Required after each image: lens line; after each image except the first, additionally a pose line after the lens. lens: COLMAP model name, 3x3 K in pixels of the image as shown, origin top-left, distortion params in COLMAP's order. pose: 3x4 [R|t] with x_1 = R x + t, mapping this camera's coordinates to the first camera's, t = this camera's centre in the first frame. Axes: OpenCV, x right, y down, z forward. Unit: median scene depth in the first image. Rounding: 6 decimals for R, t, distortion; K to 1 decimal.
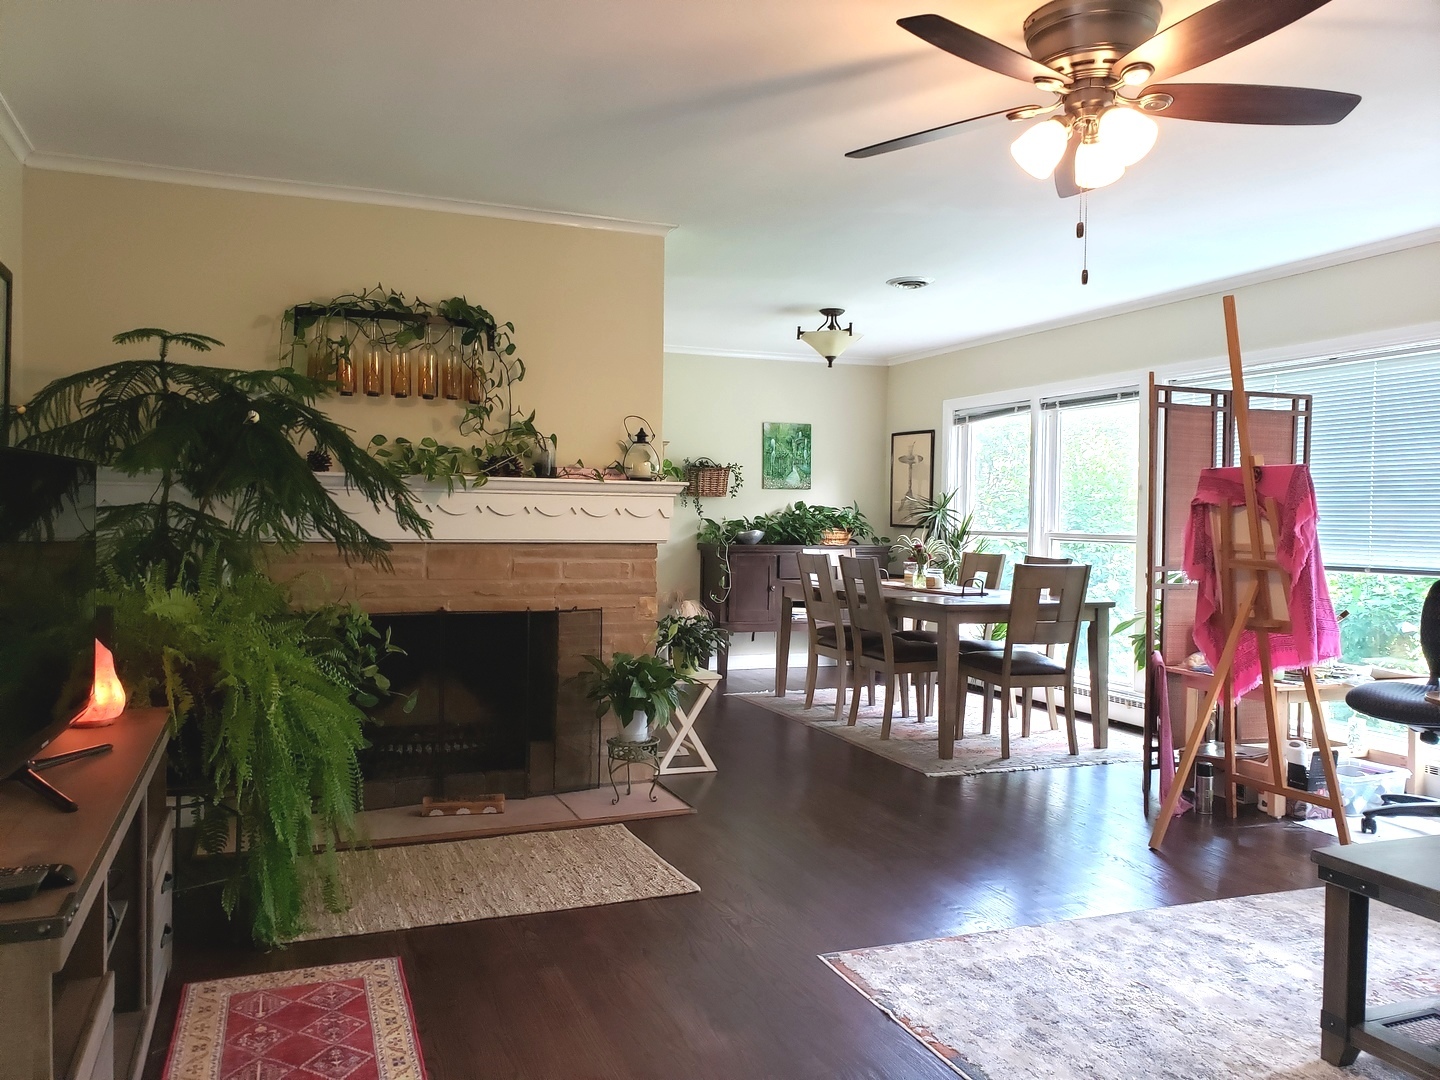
lens RADIAL K [[1128.2, 0, 699.1], [0, 1128.2, 542.2], [0, 0, 1]] dist [0.068223, -0.071660]
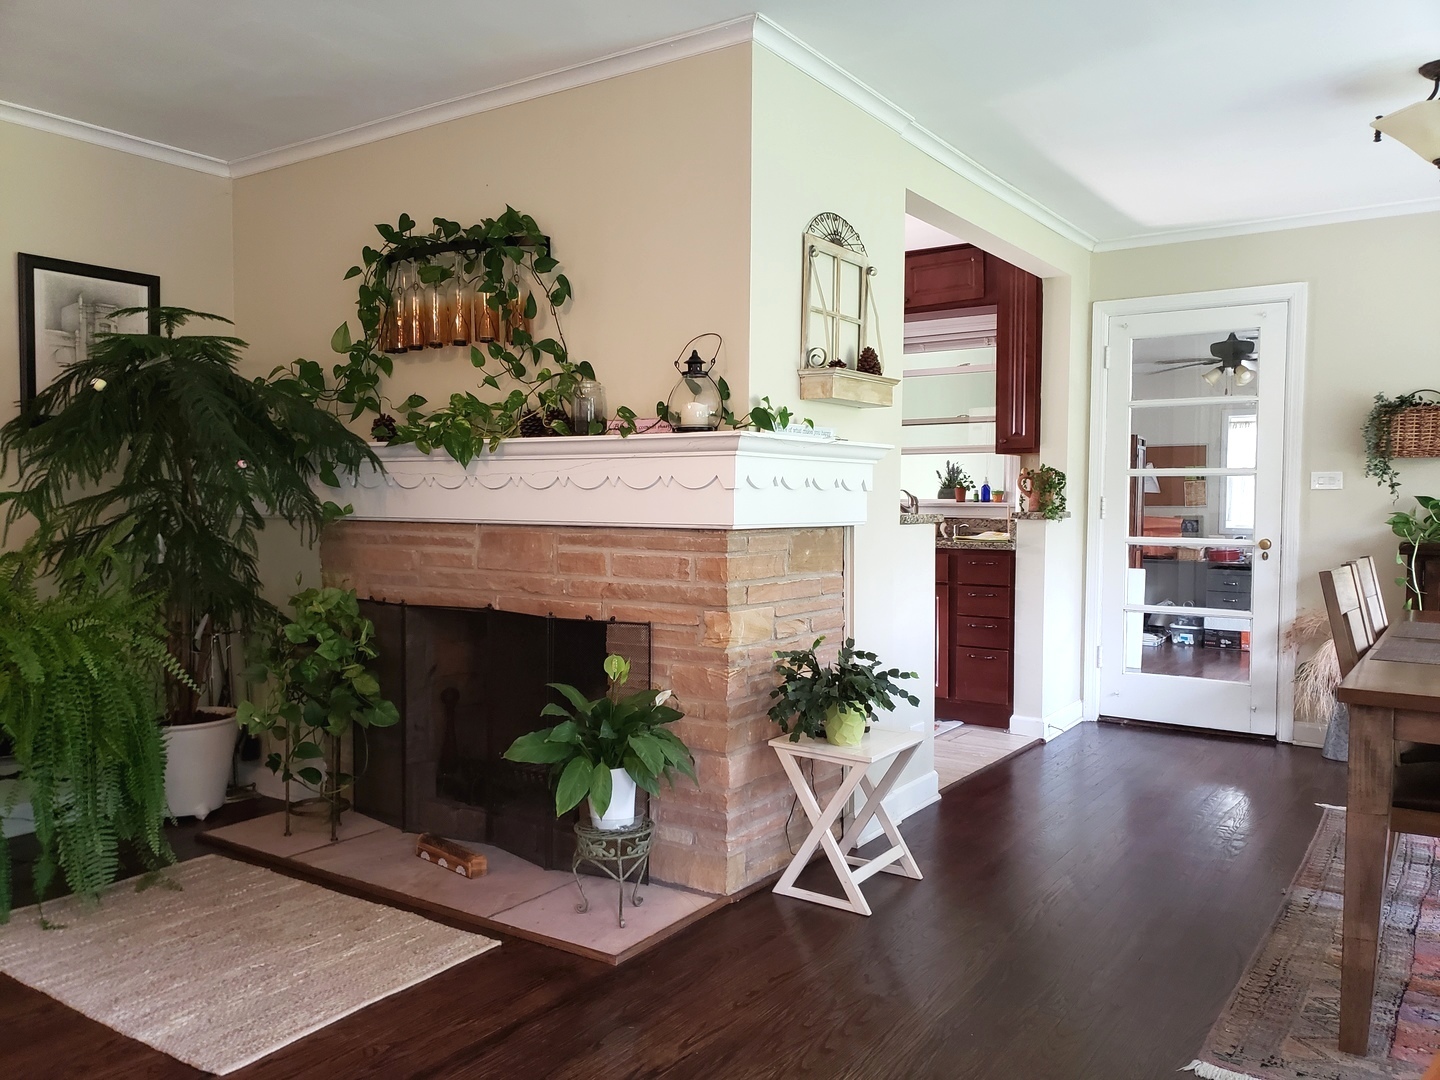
lens RADIAL K [[1128.2, 0, 699.1], [0, 1128.2, 542.2], [0, 0, 1]] dist [0.068223, -0.071660]
pose [[0.561424, 0.023464, -0.827196, 0.072441], [-0.016294, 0.999718, 0.017298, -0.000374], [0.827368, 0.003767, 0.561648, 0.093716]]
